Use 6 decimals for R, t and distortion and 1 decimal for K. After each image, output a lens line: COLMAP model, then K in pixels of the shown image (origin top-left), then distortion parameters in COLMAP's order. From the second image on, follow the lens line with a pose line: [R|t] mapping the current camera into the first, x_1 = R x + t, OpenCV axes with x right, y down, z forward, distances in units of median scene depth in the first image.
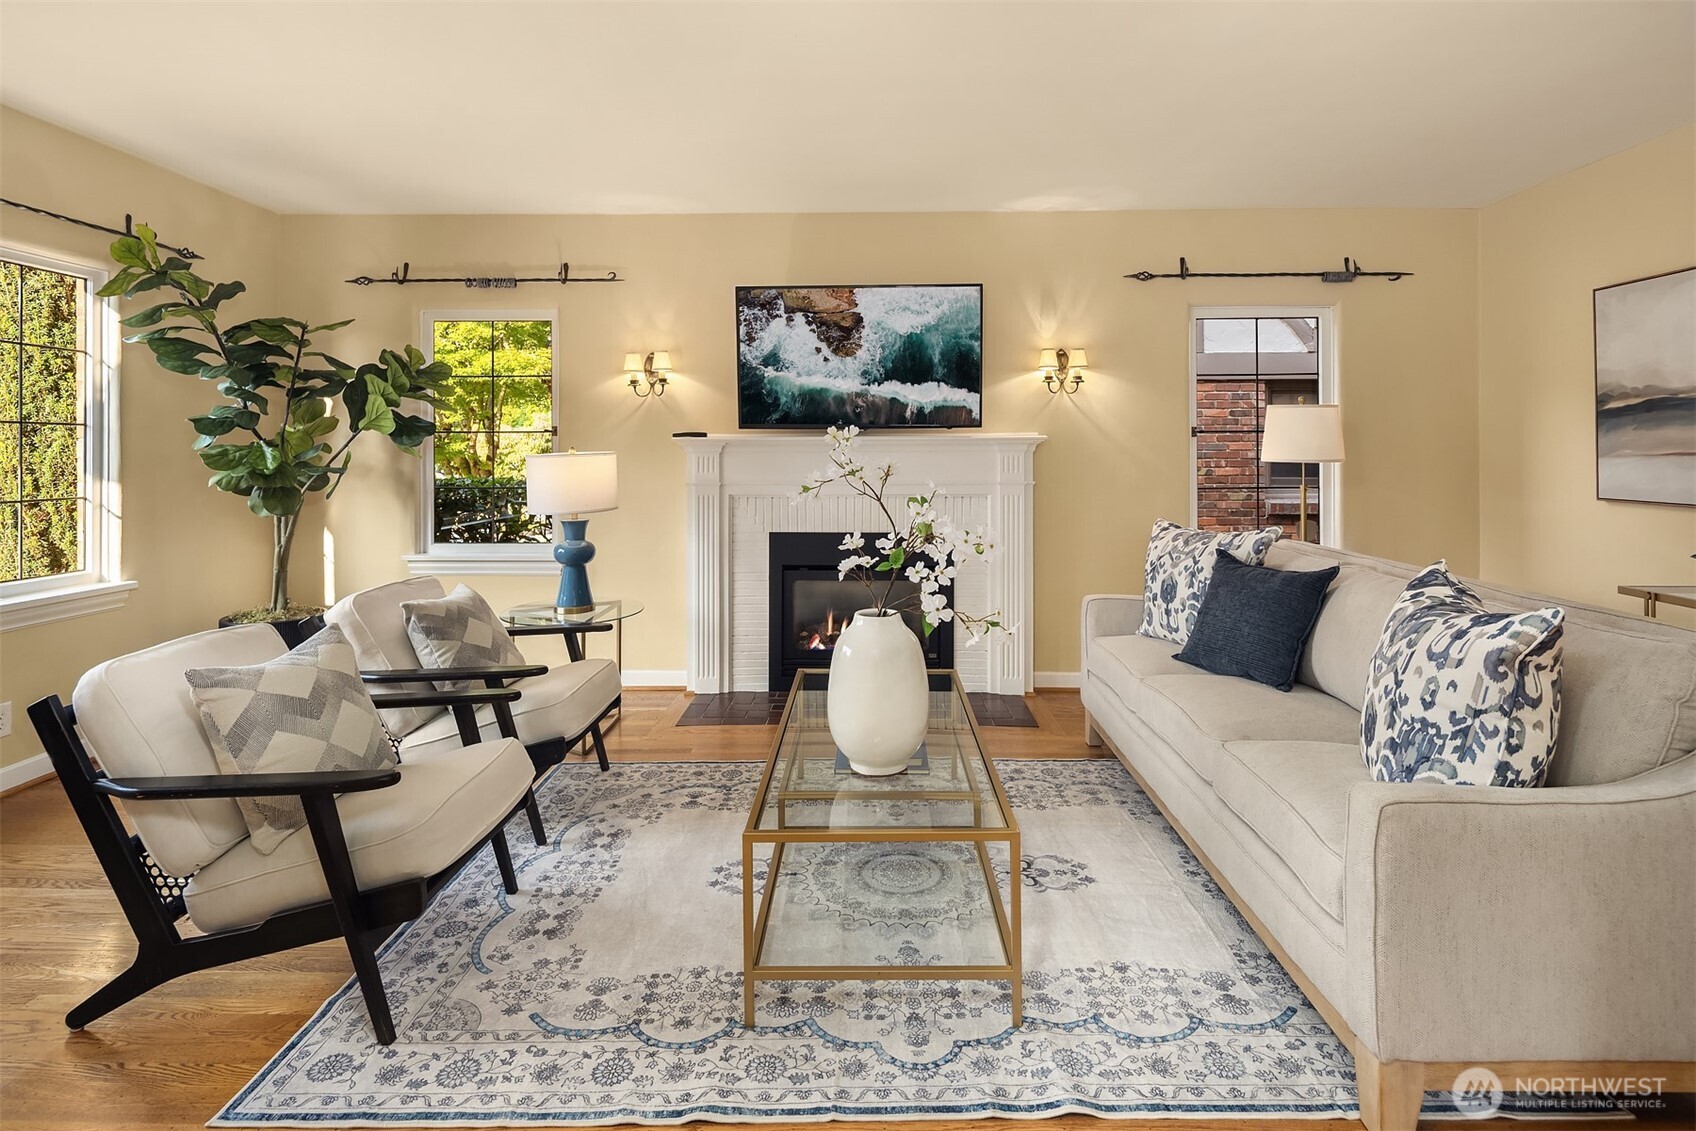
lens RADIAL K [[843.7, 0, 857.2], [0, 843.7, 474.5], [0, 0, 1]] dist [-0.012393, 0.001271]
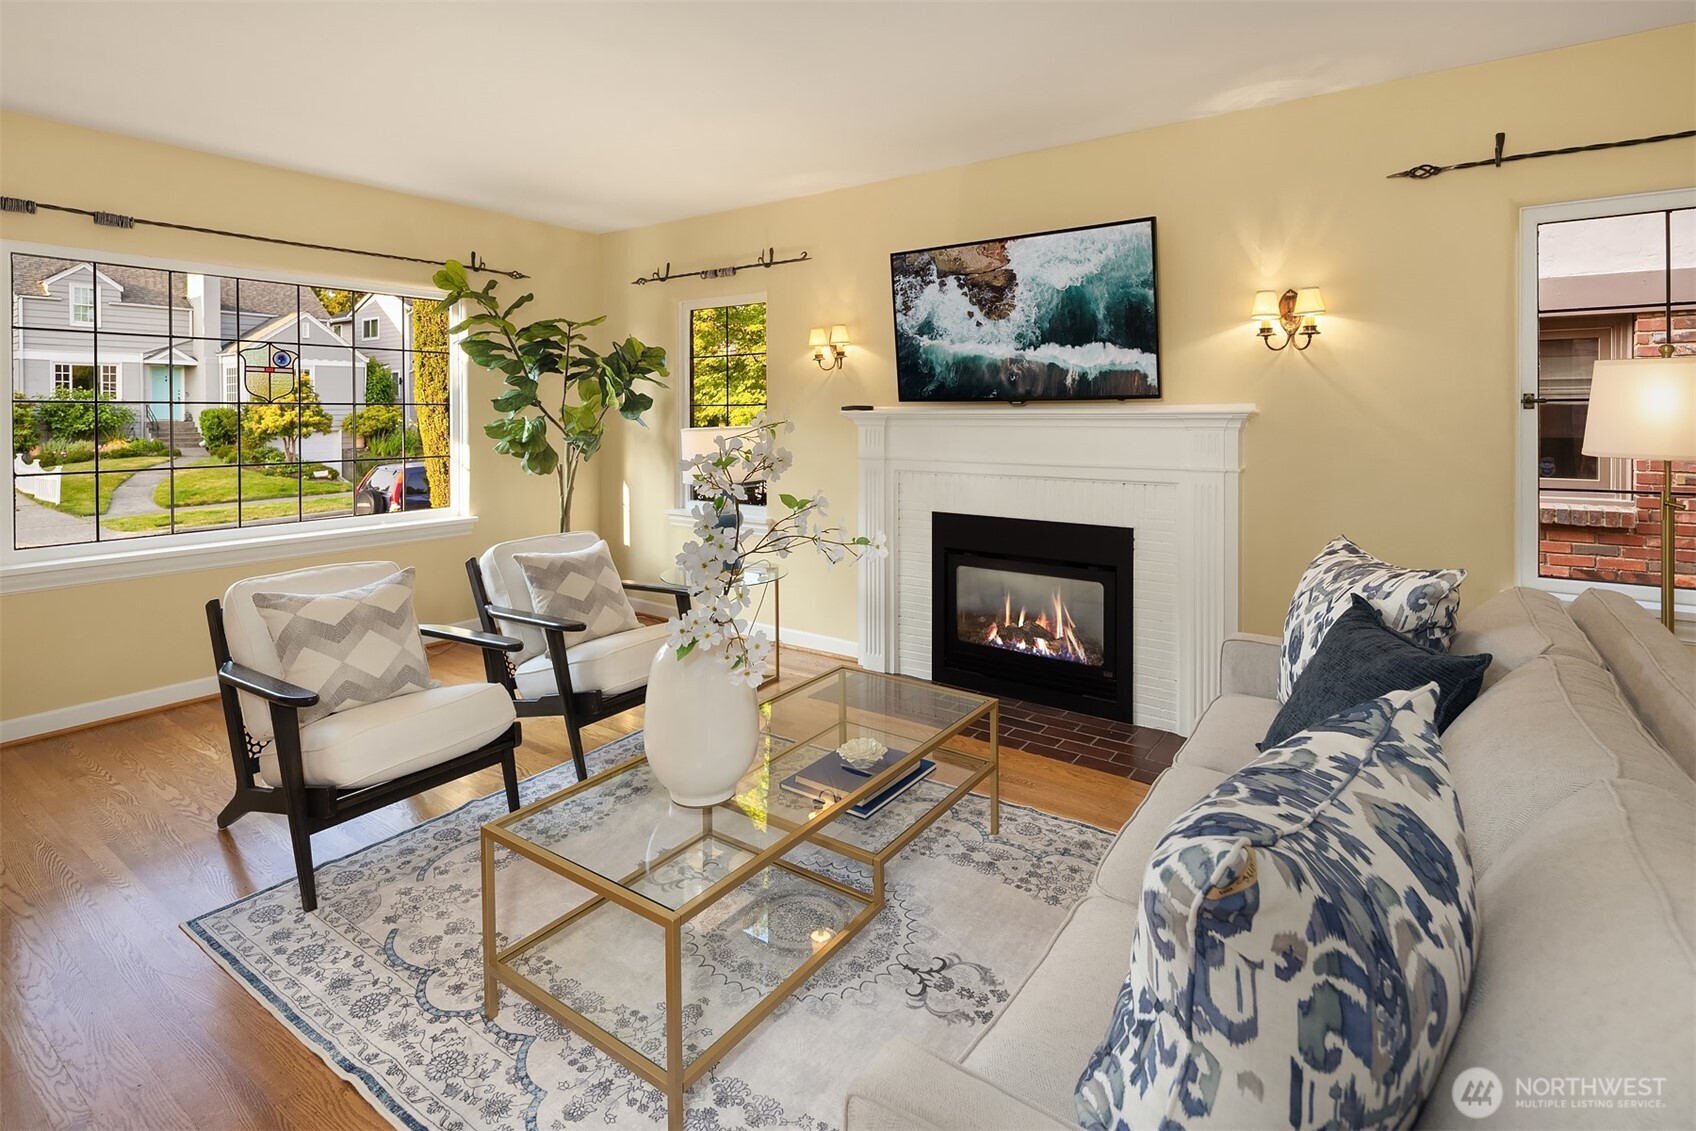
lens RADIAL K [[825.8, 0, 838.5], [0, 825.8, 418.9], [0, 0, 1]] dist [0.006939, -0.004786]
pose [[0.815943, 0.005218, -0.578109, 0.354524], [-0.010256, 0.999933, -0.005451, -0.028118], [0.578042, 0.010377, 0.815941, 0.190038]]
